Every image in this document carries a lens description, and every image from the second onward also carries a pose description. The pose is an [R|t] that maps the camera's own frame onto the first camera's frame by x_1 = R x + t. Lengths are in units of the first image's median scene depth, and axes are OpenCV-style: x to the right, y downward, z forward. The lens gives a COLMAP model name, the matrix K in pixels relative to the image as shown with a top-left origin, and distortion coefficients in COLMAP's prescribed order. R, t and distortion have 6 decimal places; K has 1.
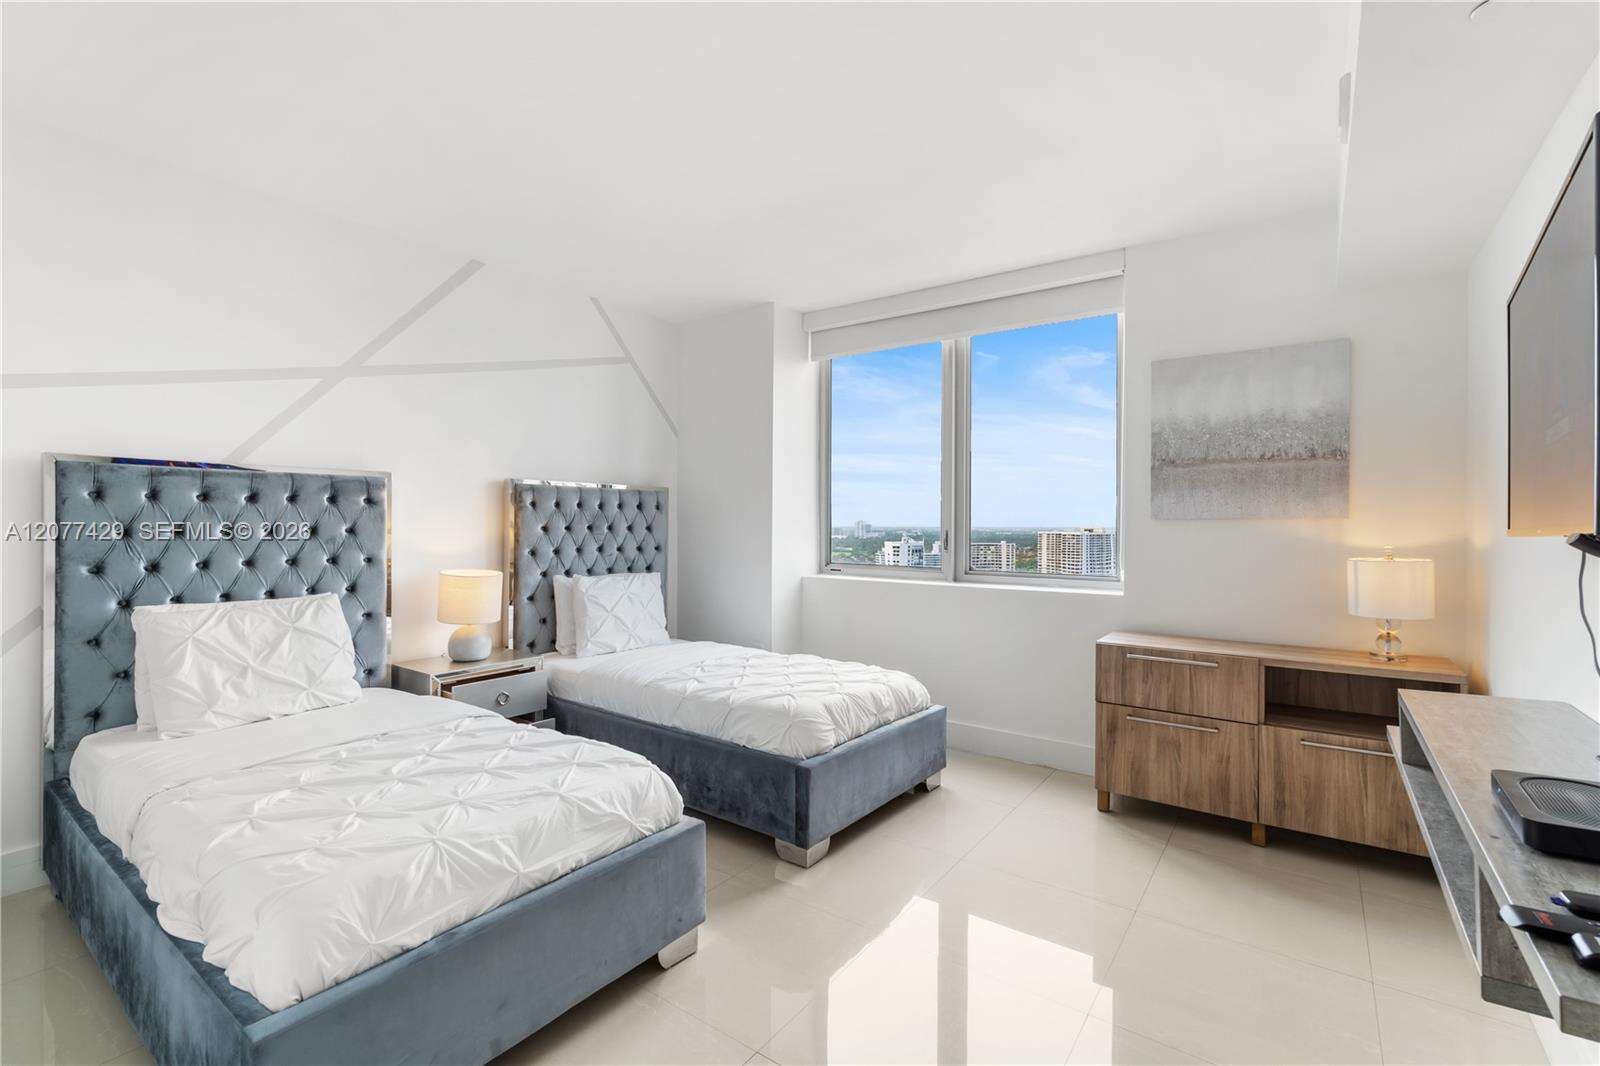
lens RADIAL K [[709.9, 0, 812.1], [0, 709.9, 536.4], [0, 0, 1]] dist [0.001121, 0.000041]
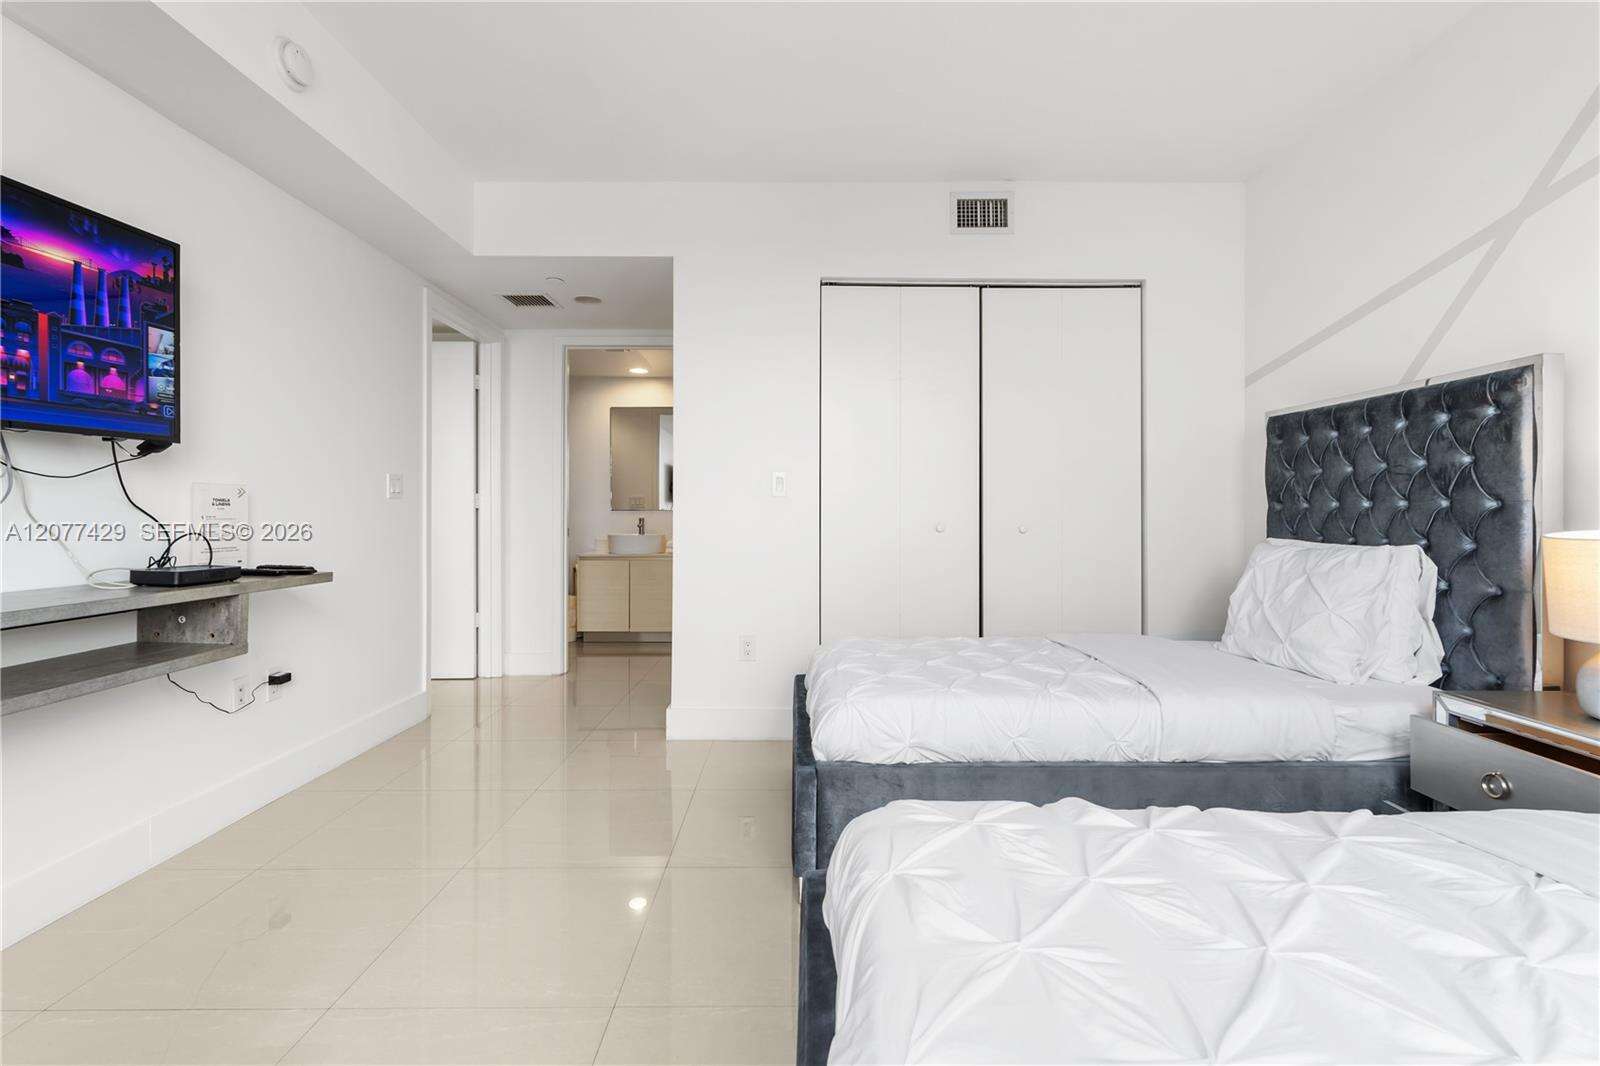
lens RADIAL K [[706.0, 0, 800.0], [0, 706.0, 533.0], [0, 0, 1]] dist [-0.003566, 0.000199]
pose [[-0.813244, -0.002351, -0.581917, 0.256282], [-0.003851, 0.999992, 0.001342, 0.066561], [0.581909, 0.003332, -0.813247, 1.183985]]
